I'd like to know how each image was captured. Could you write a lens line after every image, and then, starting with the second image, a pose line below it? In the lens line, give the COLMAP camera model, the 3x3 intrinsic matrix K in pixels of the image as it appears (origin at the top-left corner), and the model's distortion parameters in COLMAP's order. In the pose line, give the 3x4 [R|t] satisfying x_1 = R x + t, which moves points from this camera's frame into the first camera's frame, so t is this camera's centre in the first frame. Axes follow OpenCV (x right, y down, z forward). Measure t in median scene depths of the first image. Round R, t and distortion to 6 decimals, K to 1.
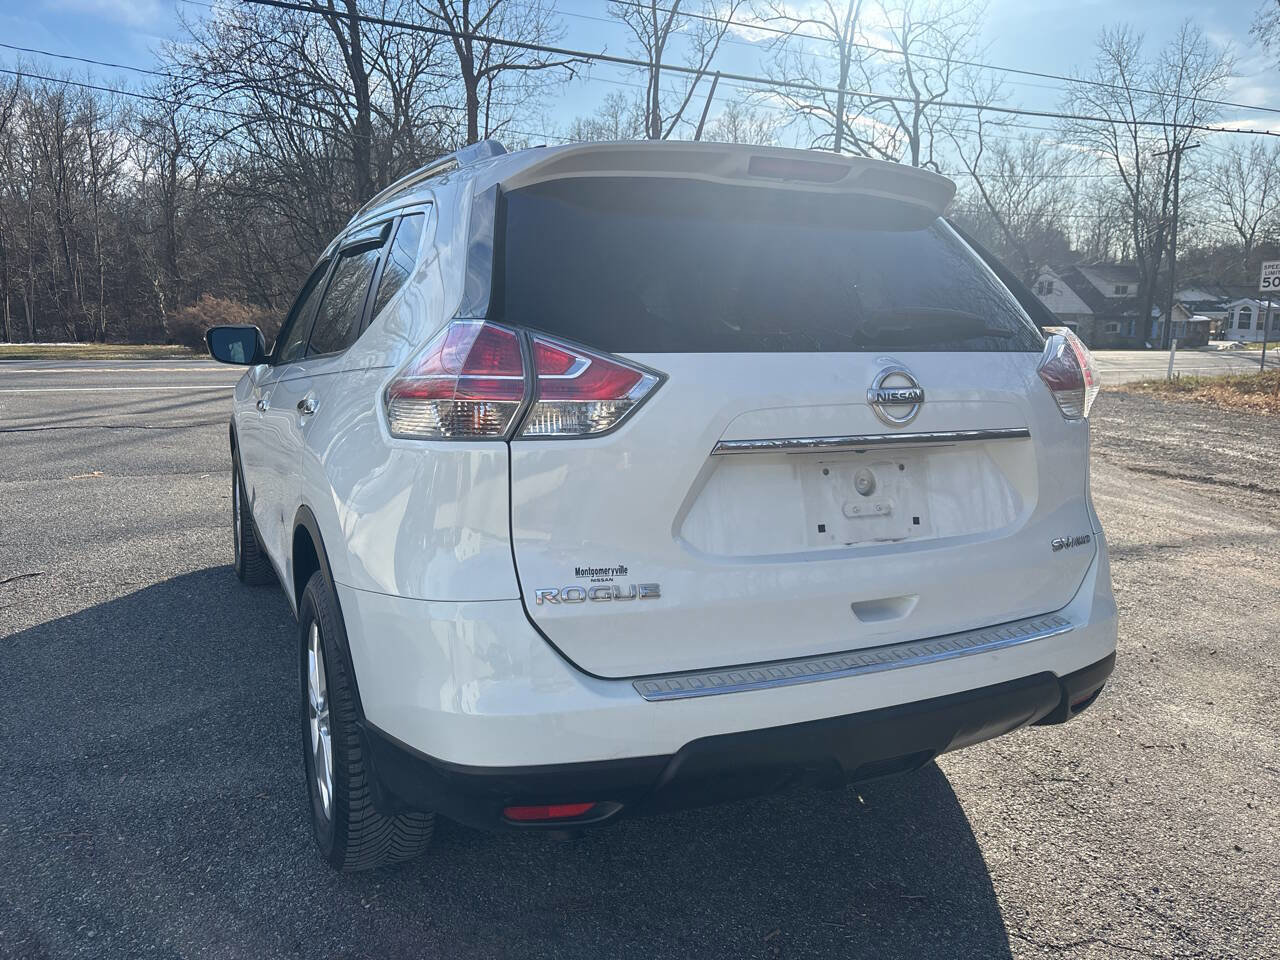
lens RADIAL K [[960.1, 0, 633.2], [0, 960.1, 475.9], [0, 0, 1]] dist [0.043609, -0.056819]
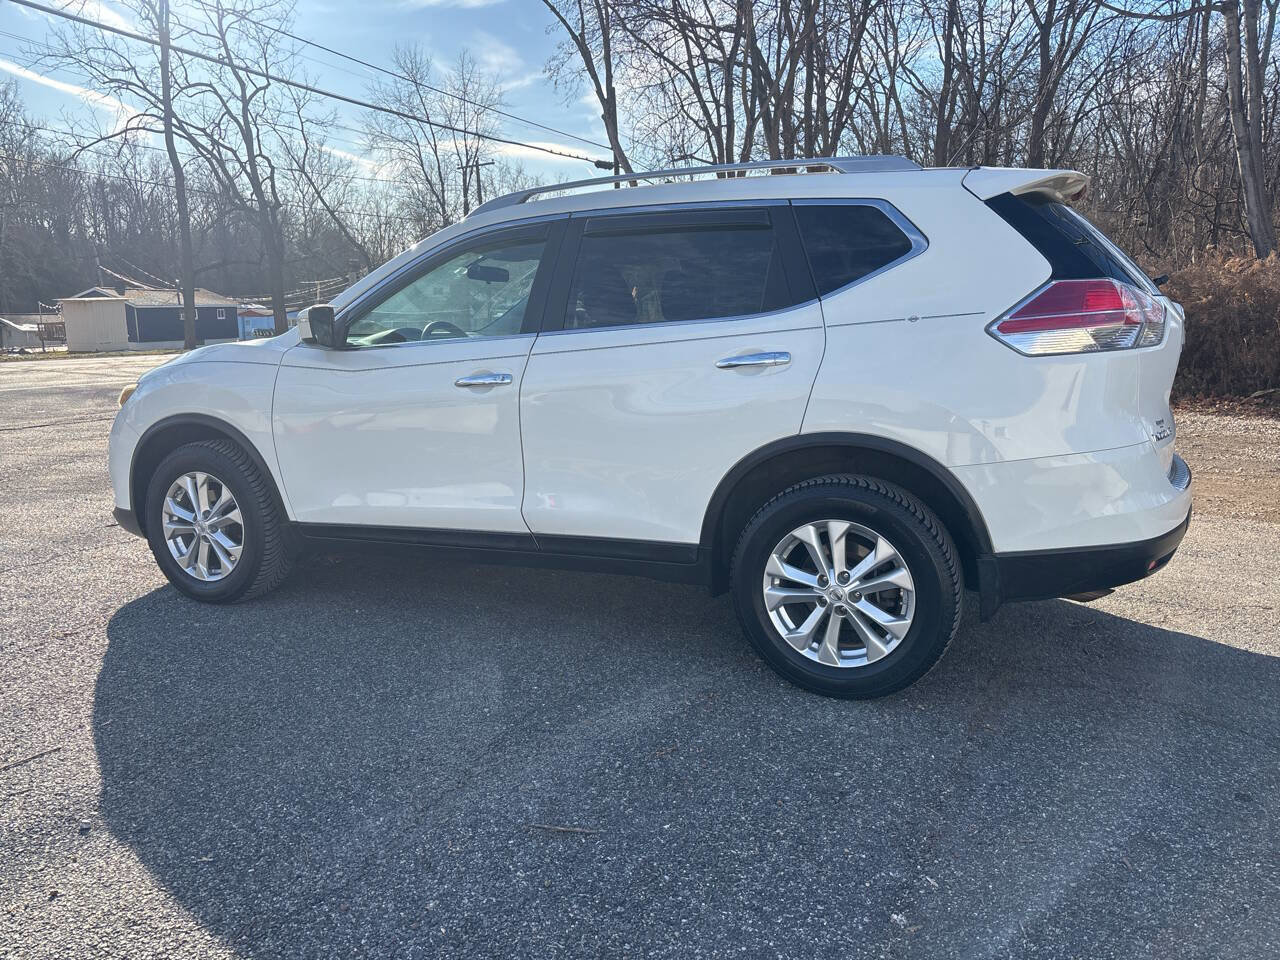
lens RADIAL K [[947.1, 0, 640.0], [0, 947.1, 480.0], [0, 0, 1]] dist [0.057824, -0.062881]
pose [[0.770155, -0.124689, 0.625550, -0.064422], [0.118735, 0.991591, 0.051470, 0.000096], [-0.626708, 0.034635, 0.778484, 0.008327]]
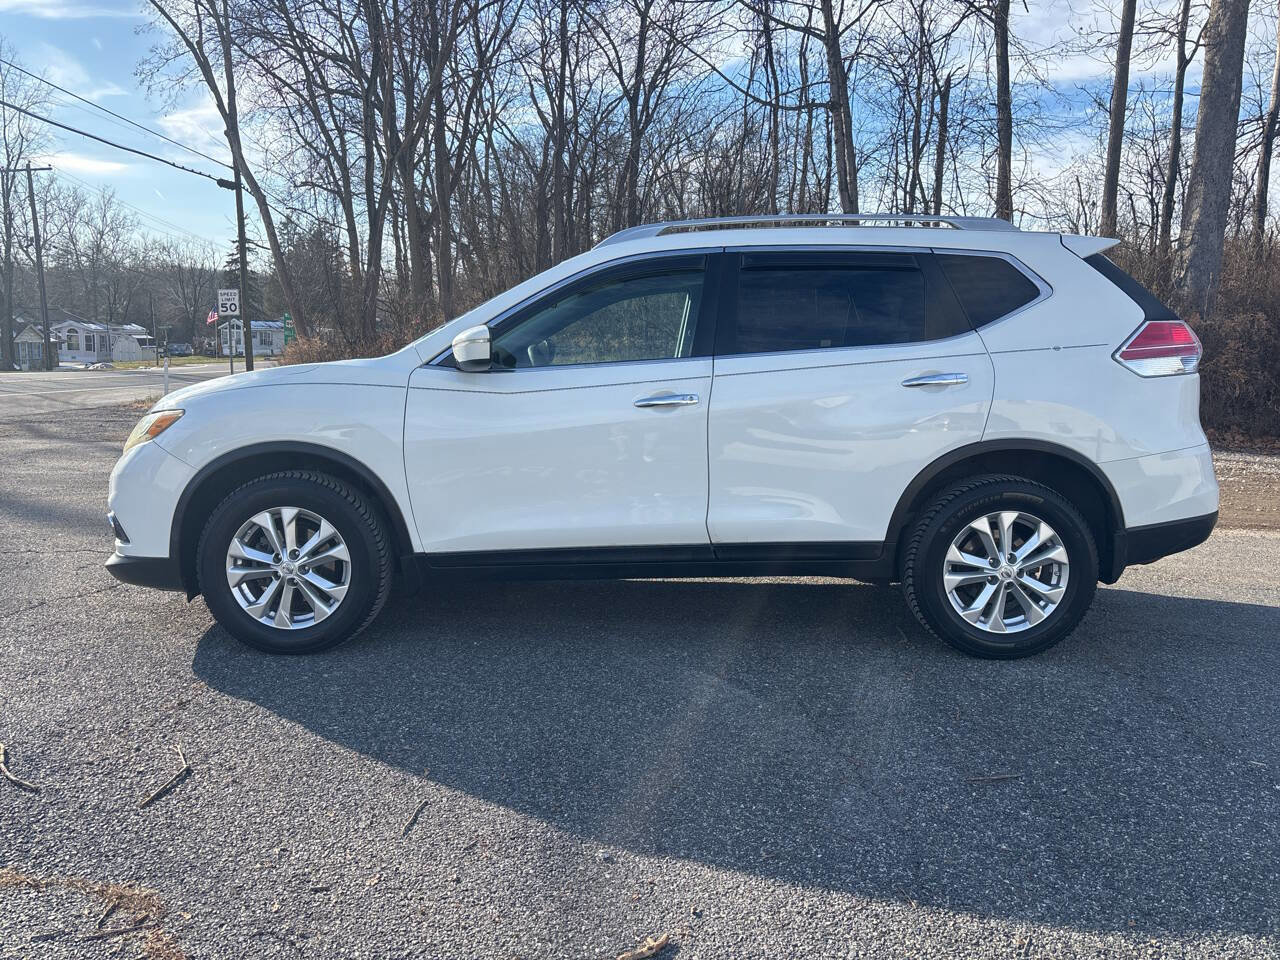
lens RADIAL K [[947.1, 0, 640.0], [0, 947.1, 480.0], [0, 0, 1]] dist [0.057824, -0.062881]
pose [[0.445727, -0.123925, 0.886550, -0.096029], [0.139194, 0.987920, 0.068113, -0.004281], [-0.884281, 0.093042, 0.457592, 0.039458]]
